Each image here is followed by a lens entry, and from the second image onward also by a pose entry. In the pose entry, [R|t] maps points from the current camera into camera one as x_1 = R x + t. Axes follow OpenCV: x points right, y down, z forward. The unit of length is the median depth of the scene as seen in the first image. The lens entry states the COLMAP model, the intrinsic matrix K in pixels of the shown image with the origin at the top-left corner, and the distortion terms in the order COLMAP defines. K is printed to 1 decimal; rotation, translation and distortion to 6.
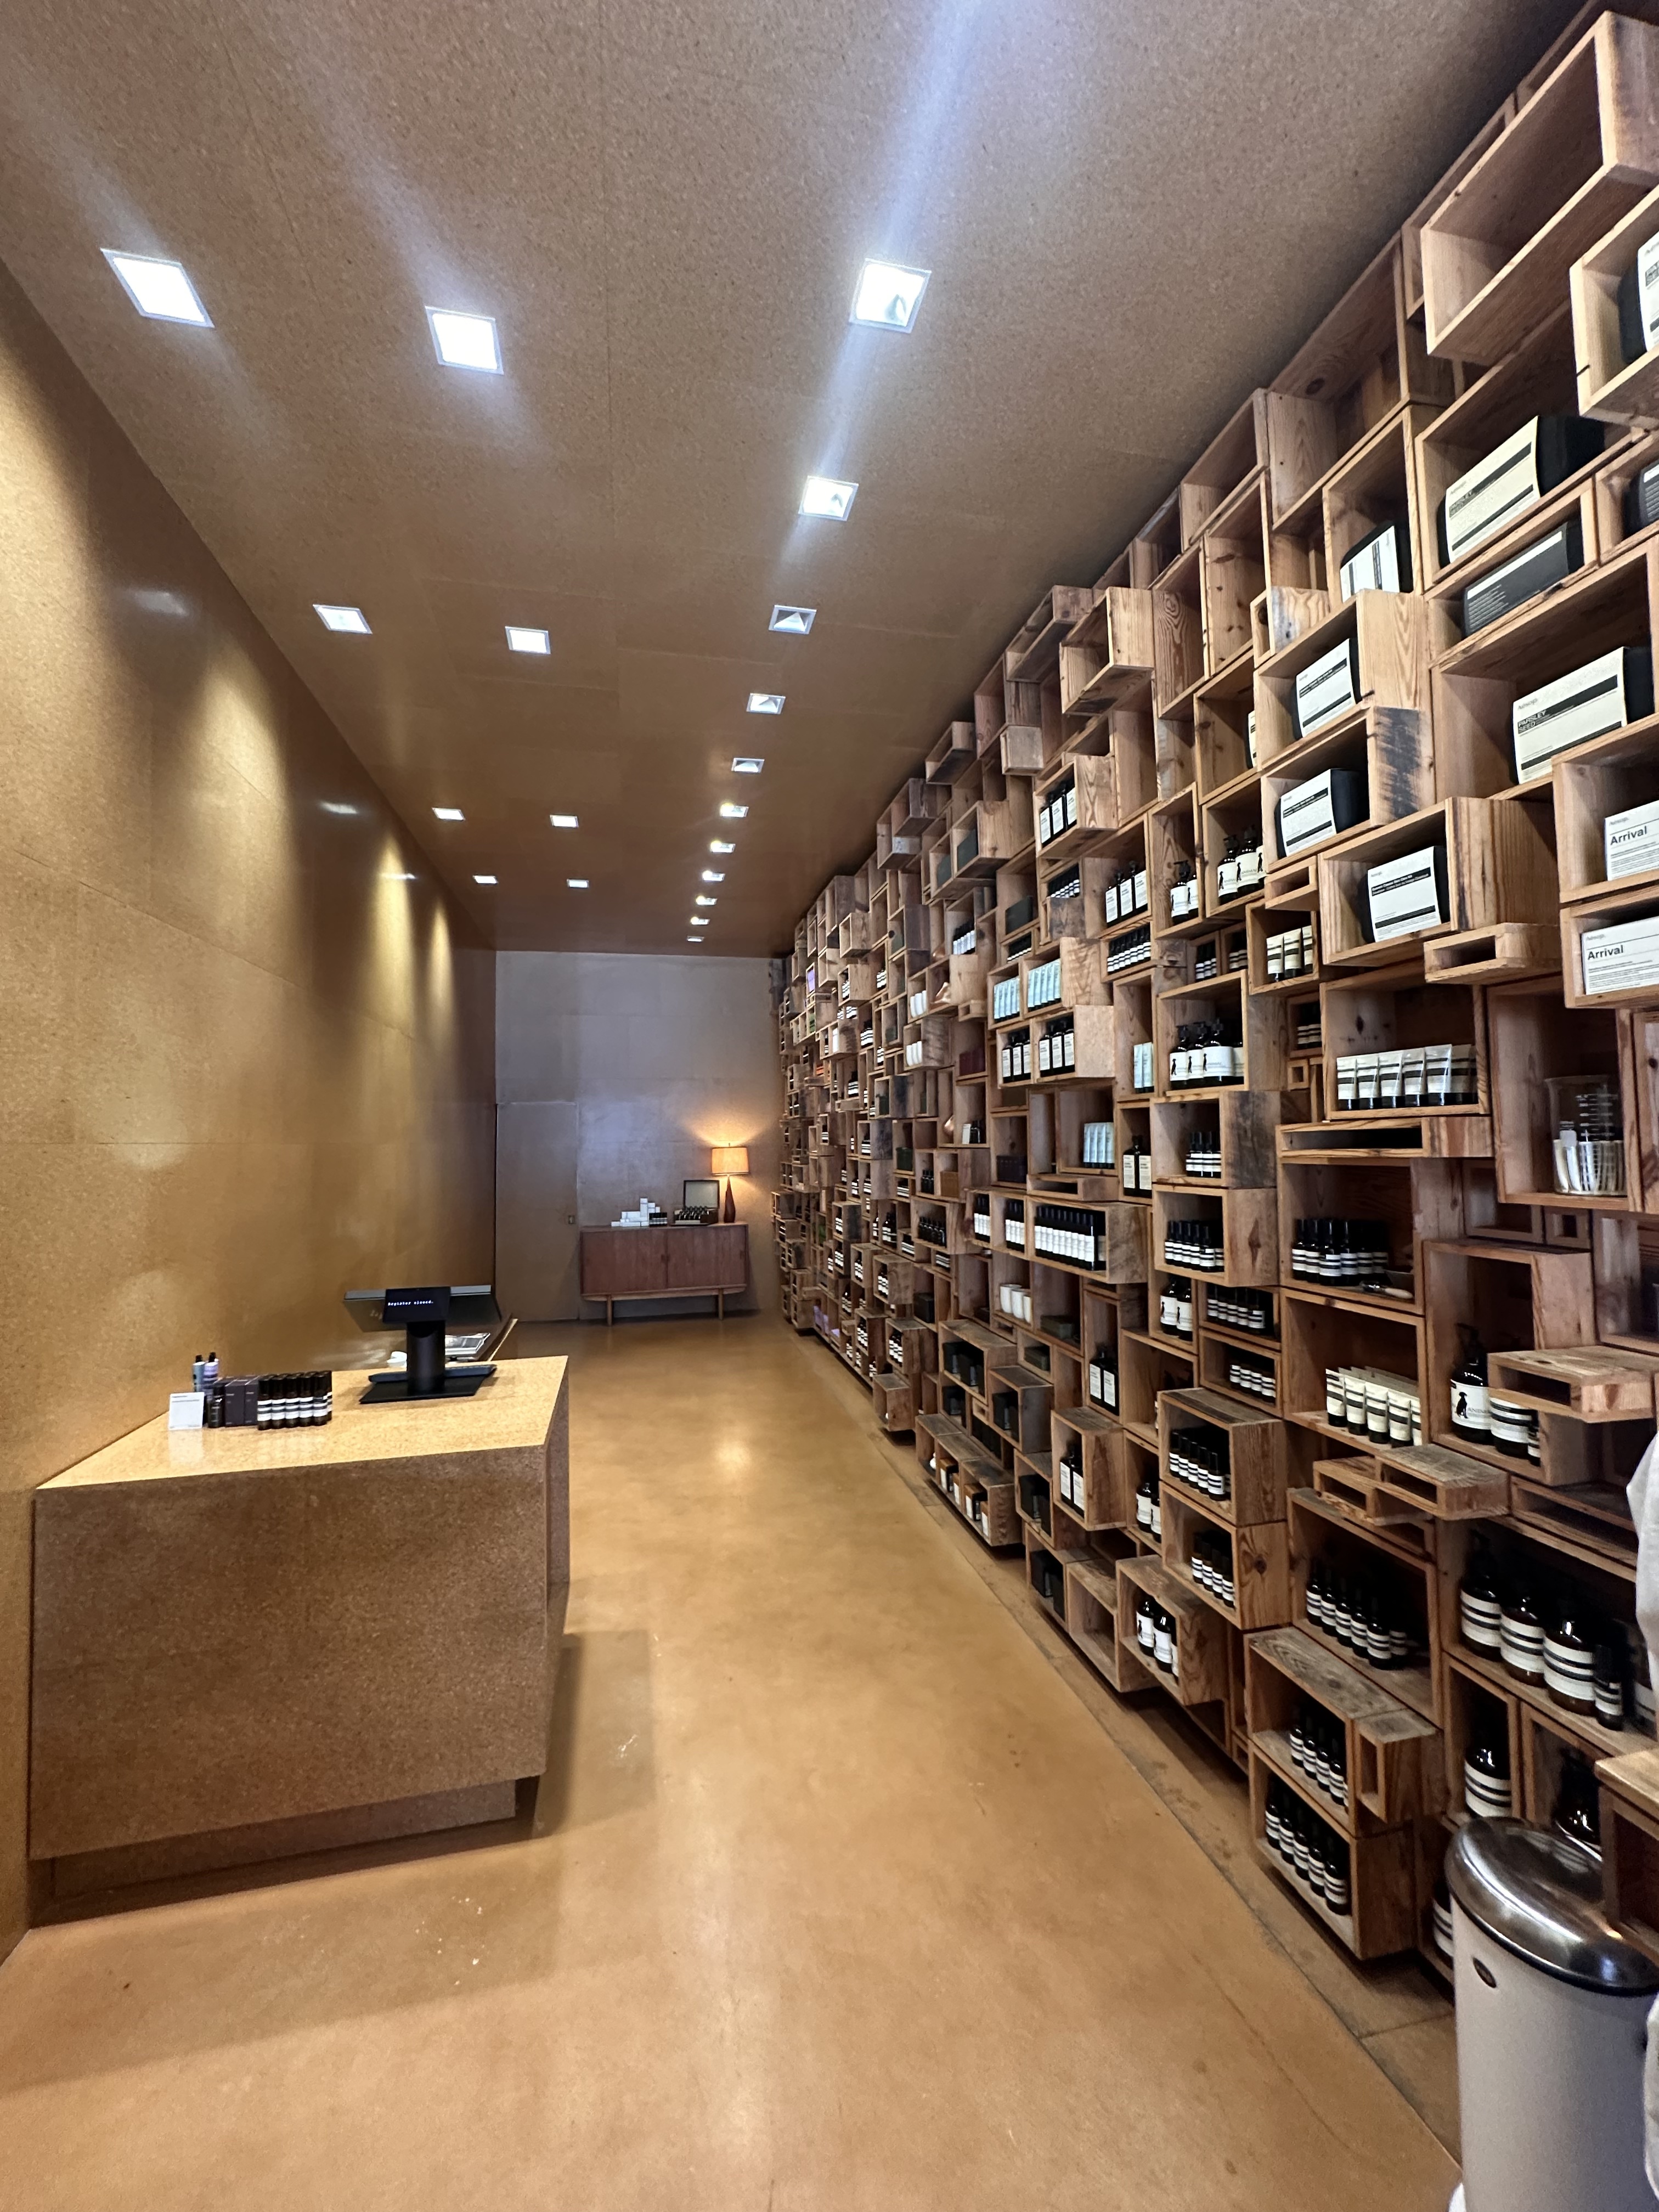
lens RADIAL K [[884.1, 0, 829.5], [0, 884.1, 1106.0], [0, 0, 1]] dist [-0.000491, -0.000001]
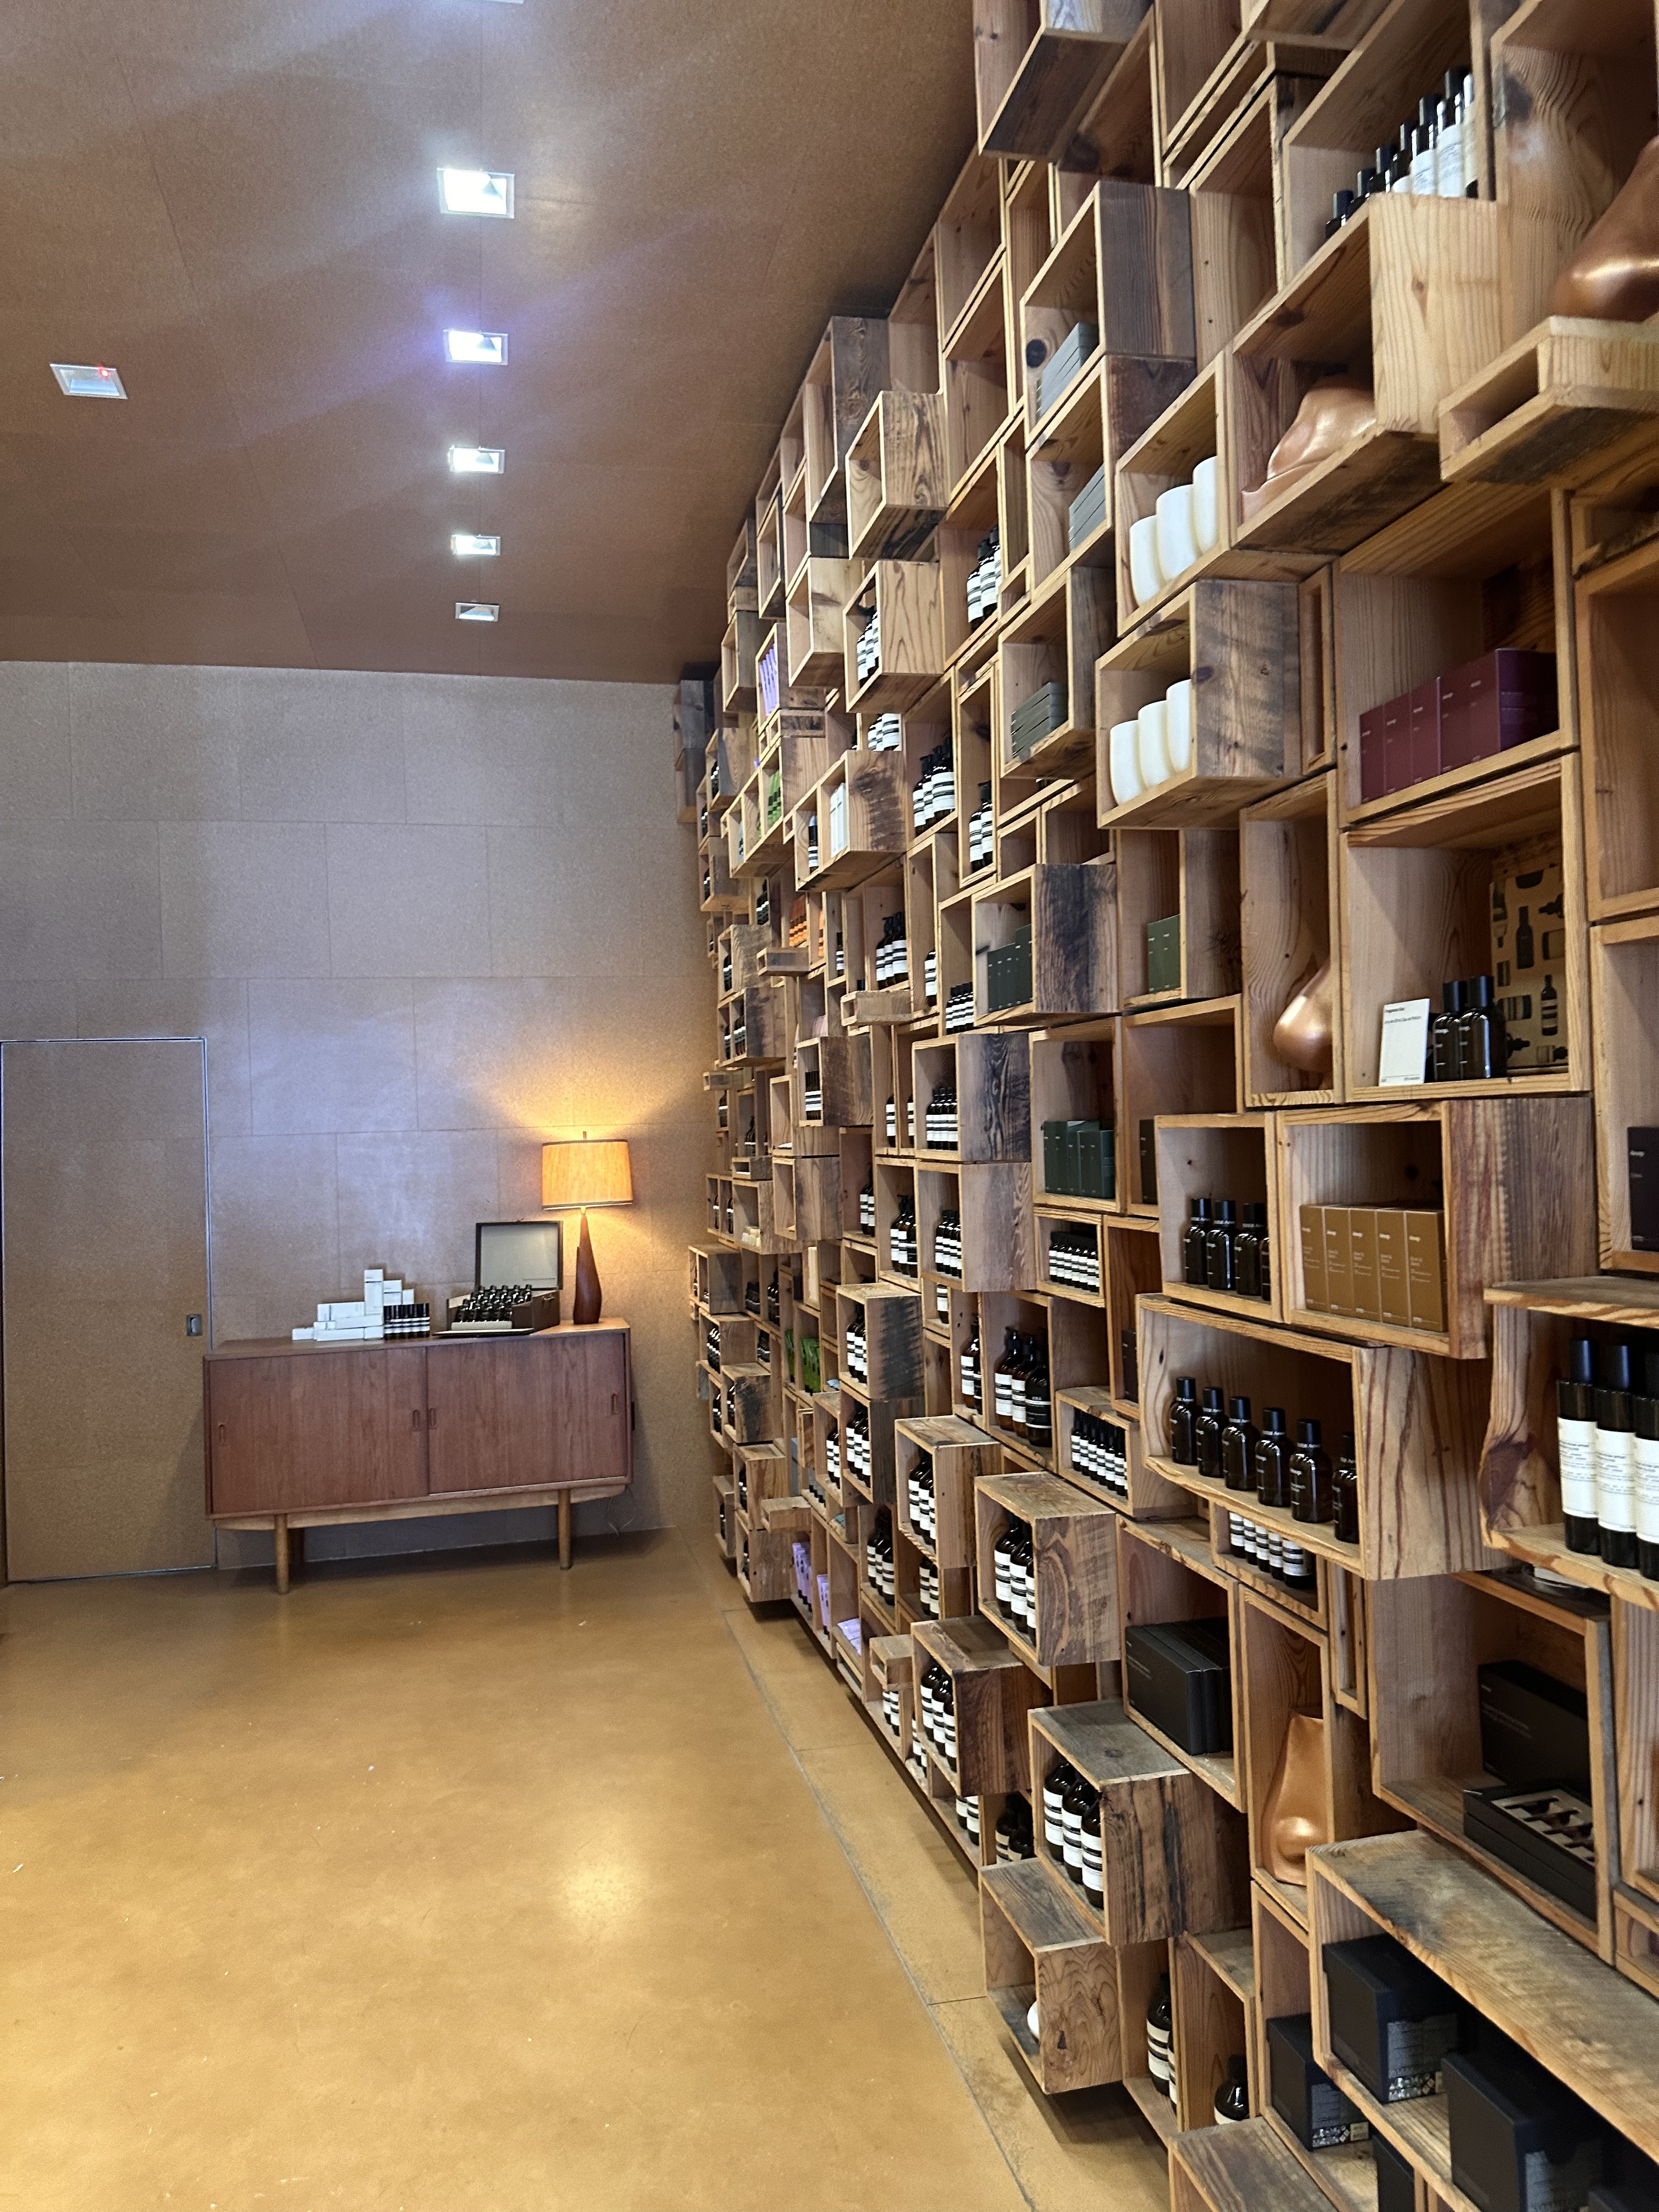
lens RADIAL K [[1556.7, 0, 829.5], [0, 1556.7, 1106.0], [0, 0, 1]] dist [0.005738, 0.000253]
pose [[0.999885, -0.014948, 0.002461, 0.000103], [0.014898, 0.999704, 0.019241, 0.022925], [-0.002747, -0.019202, 0.999812, 0.353312]]
